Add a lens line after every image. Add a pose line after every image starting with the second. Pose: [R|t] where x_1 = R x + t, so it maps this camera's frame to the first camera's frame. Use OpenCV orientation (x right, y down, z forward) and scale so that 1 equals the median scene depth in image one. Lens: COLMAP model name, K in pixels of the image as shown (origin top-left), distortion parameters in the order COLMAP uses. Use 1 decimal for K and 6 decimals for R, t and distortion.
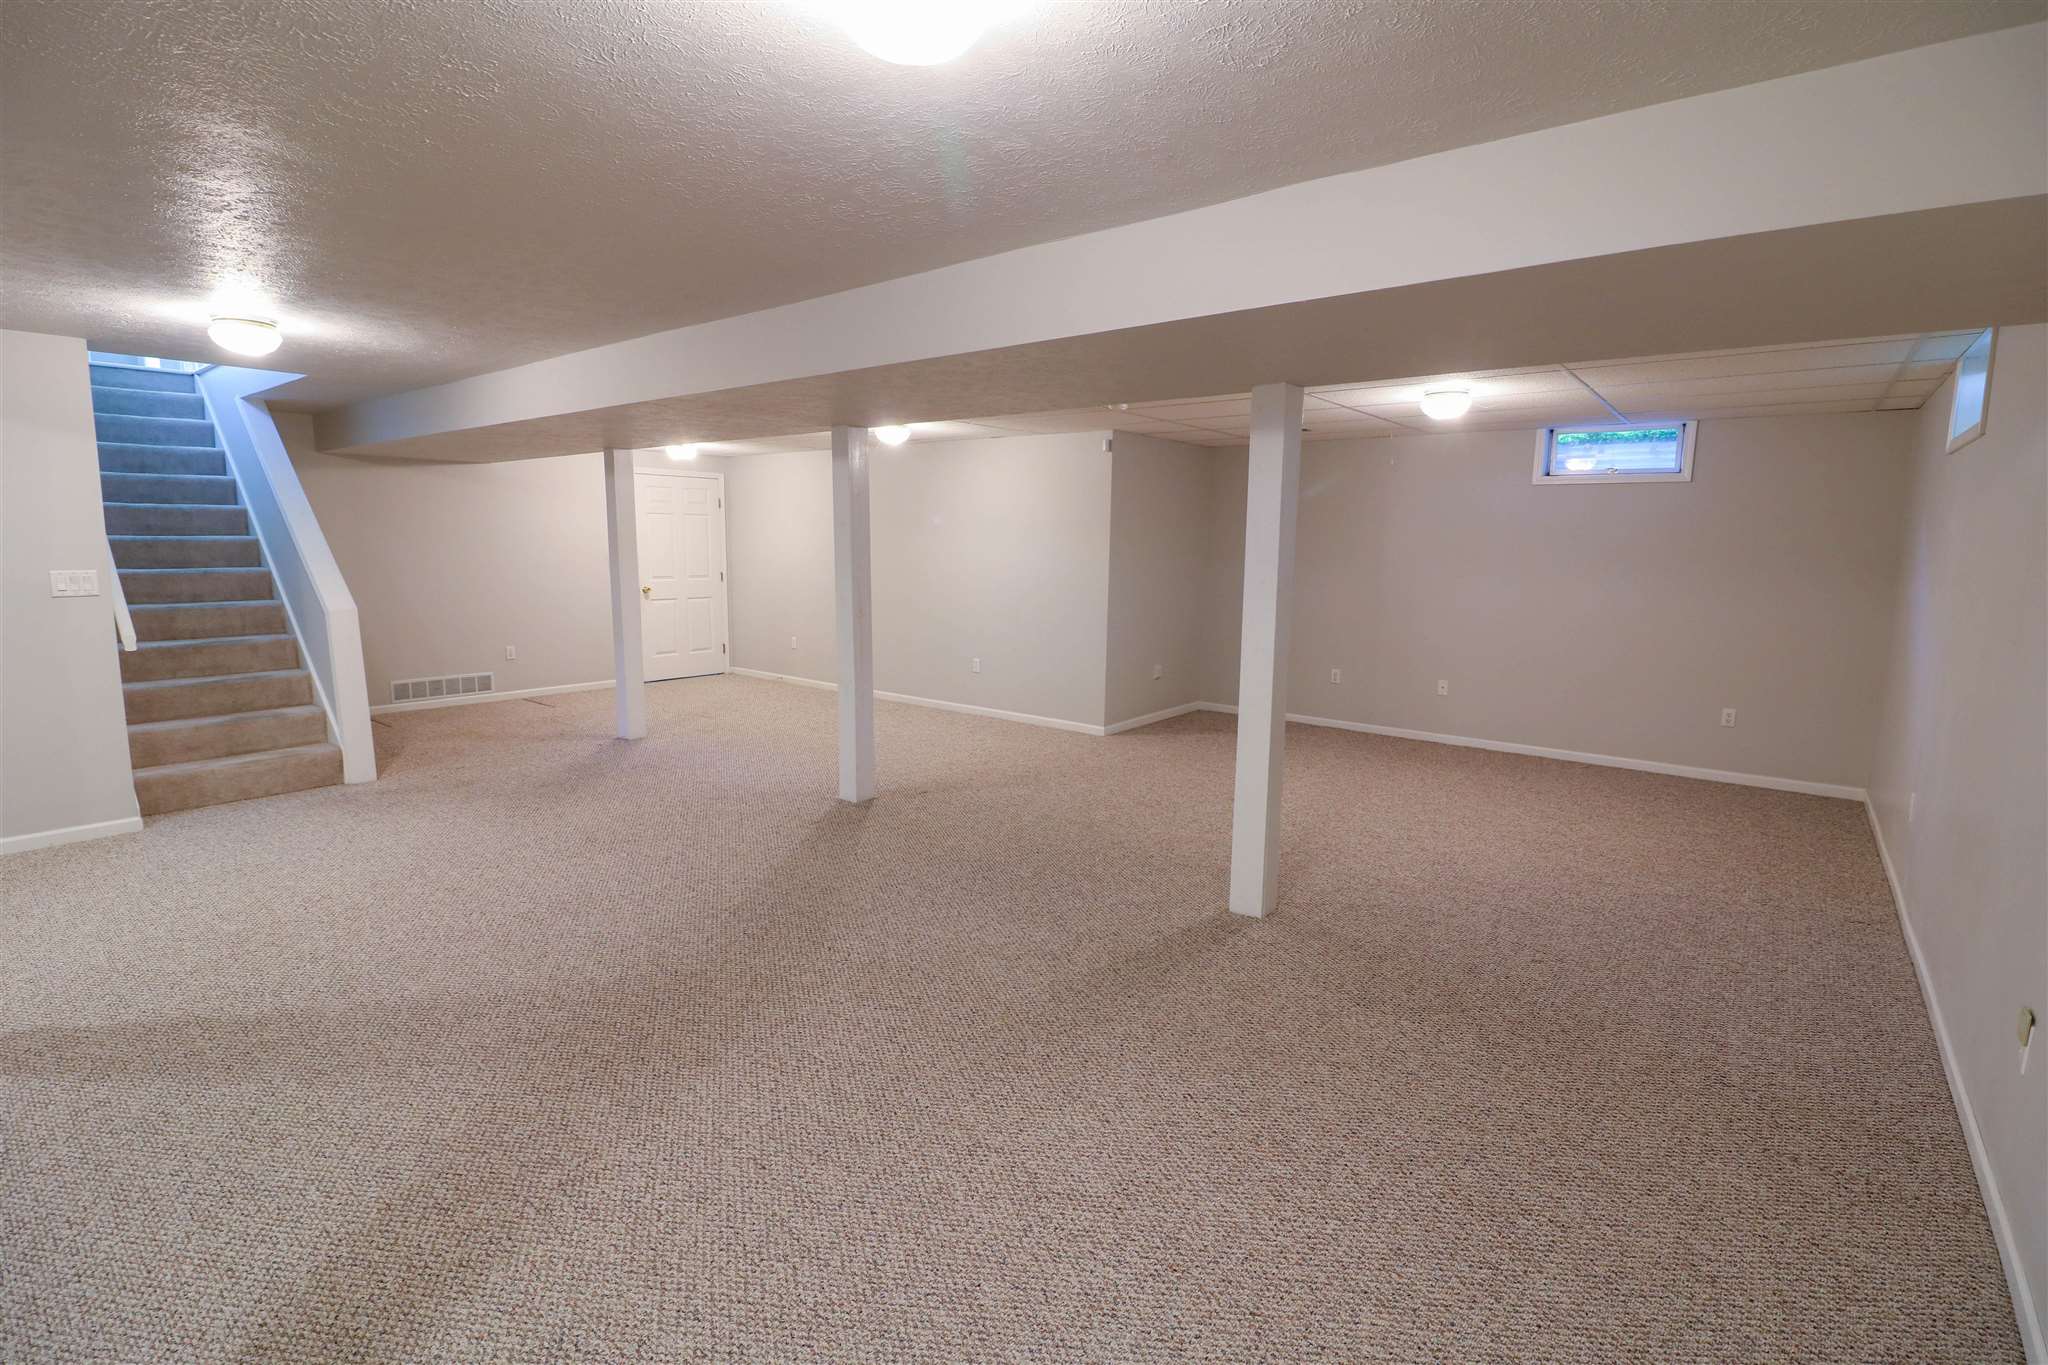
lens RADIAL K [[939.0, 0, 1017.4], [0, 939.0, 680.1], [0, 0, 1]] dist [-0.014918, -0.005122]
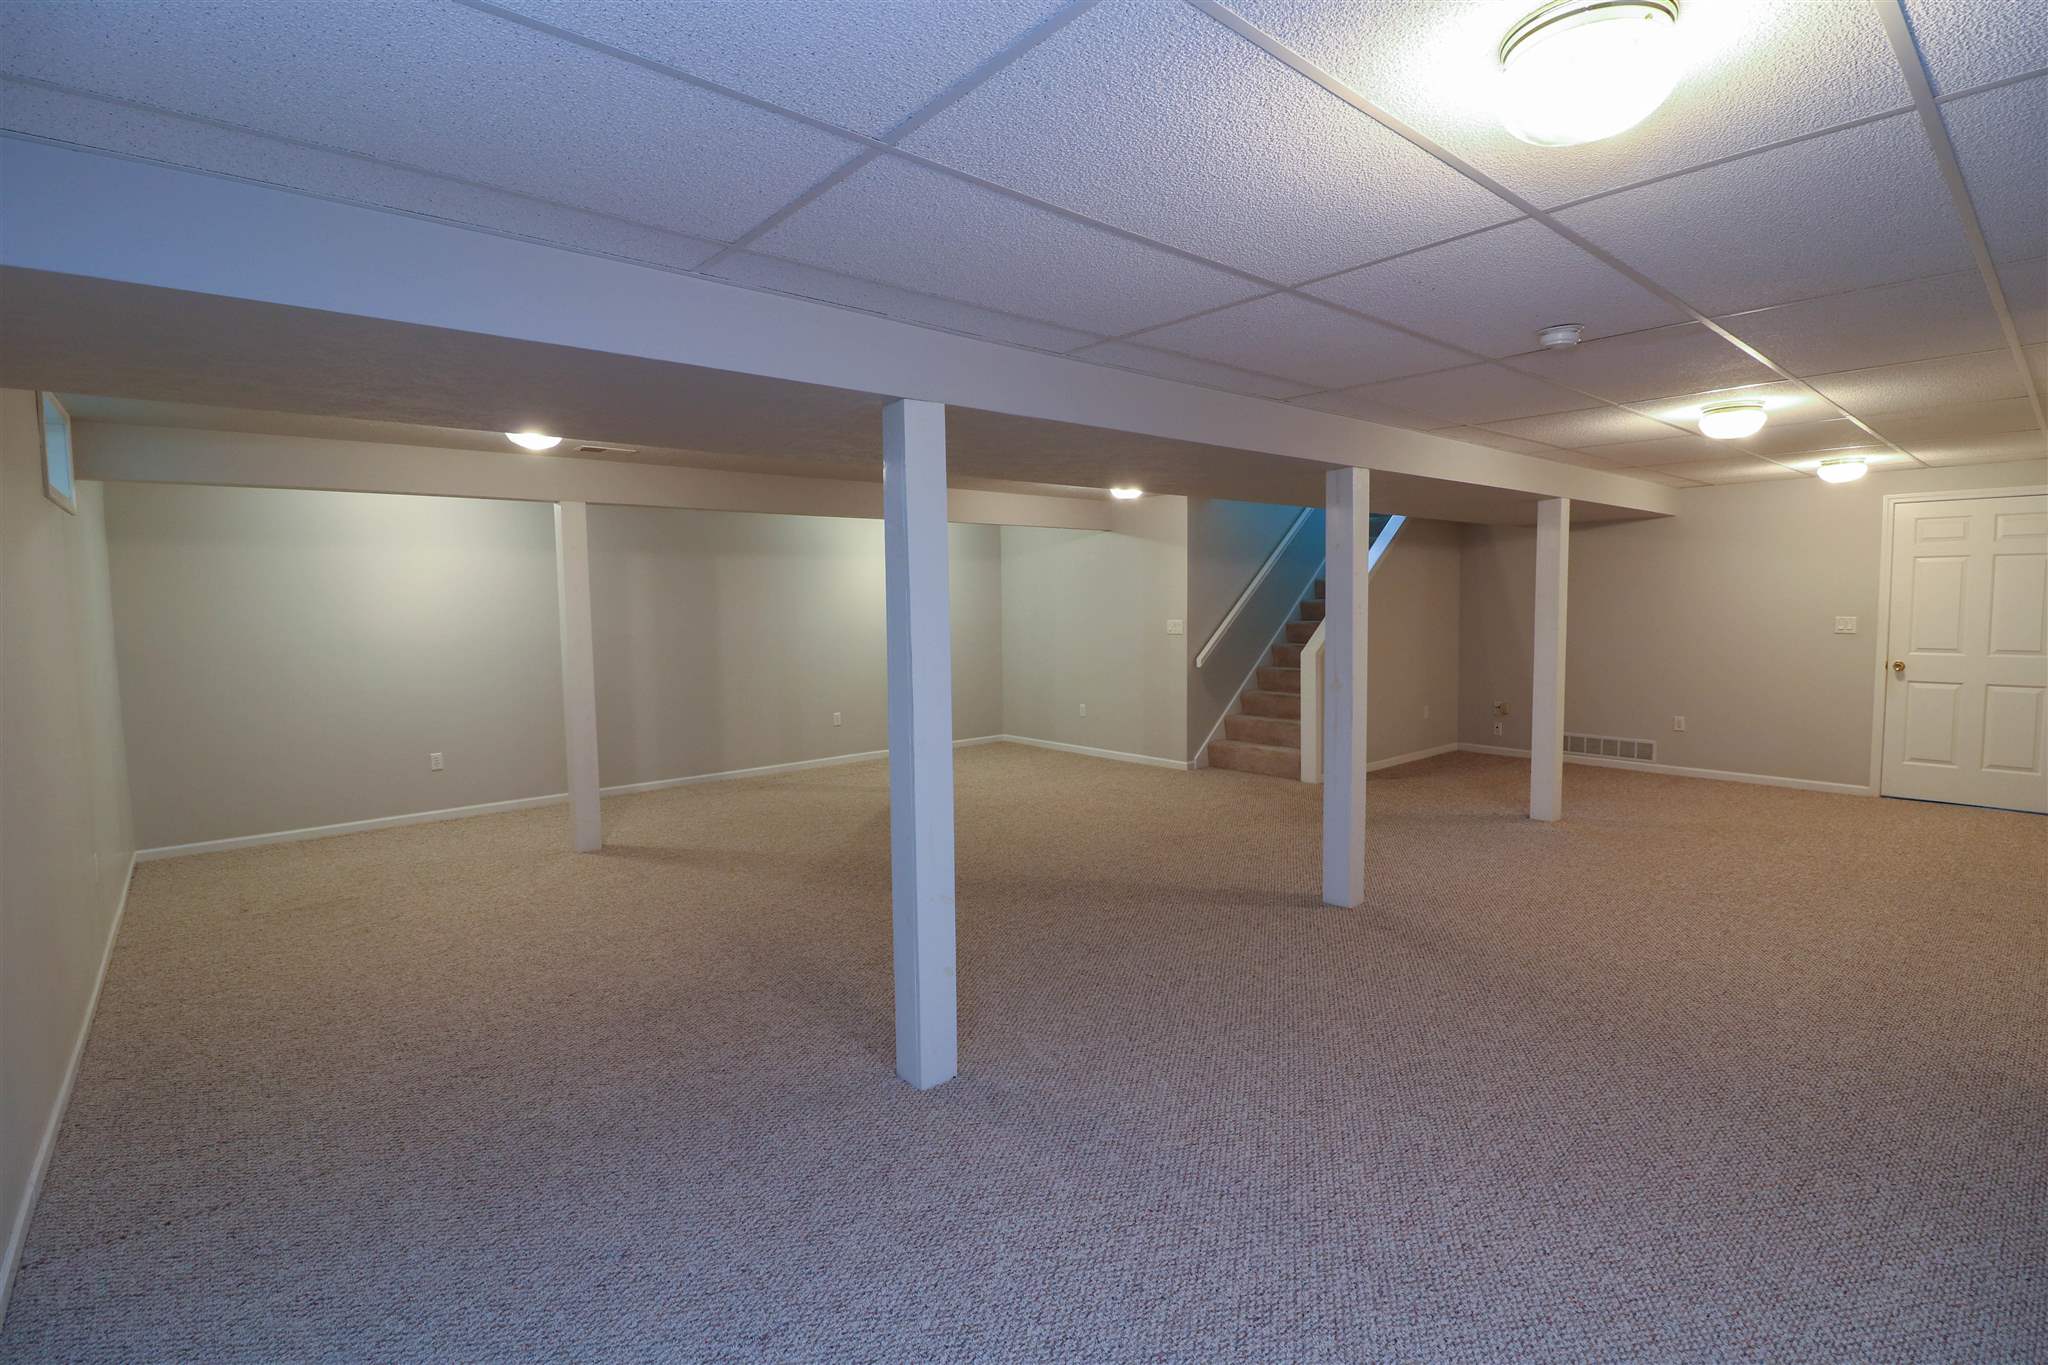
lens RADIAL K [[939.0, 0, 1016.9], [0, 939.0, 678.8], [0, 0, 1]] dist [-0.014918, -0.005122]
pose [[-0.181524, 0.071507, -0.980783, 0.456146], [-0.133831, 0.986277, 0.096677, -0.074785], [0.974237, 0.148808, -0.169464, 0.544181]]
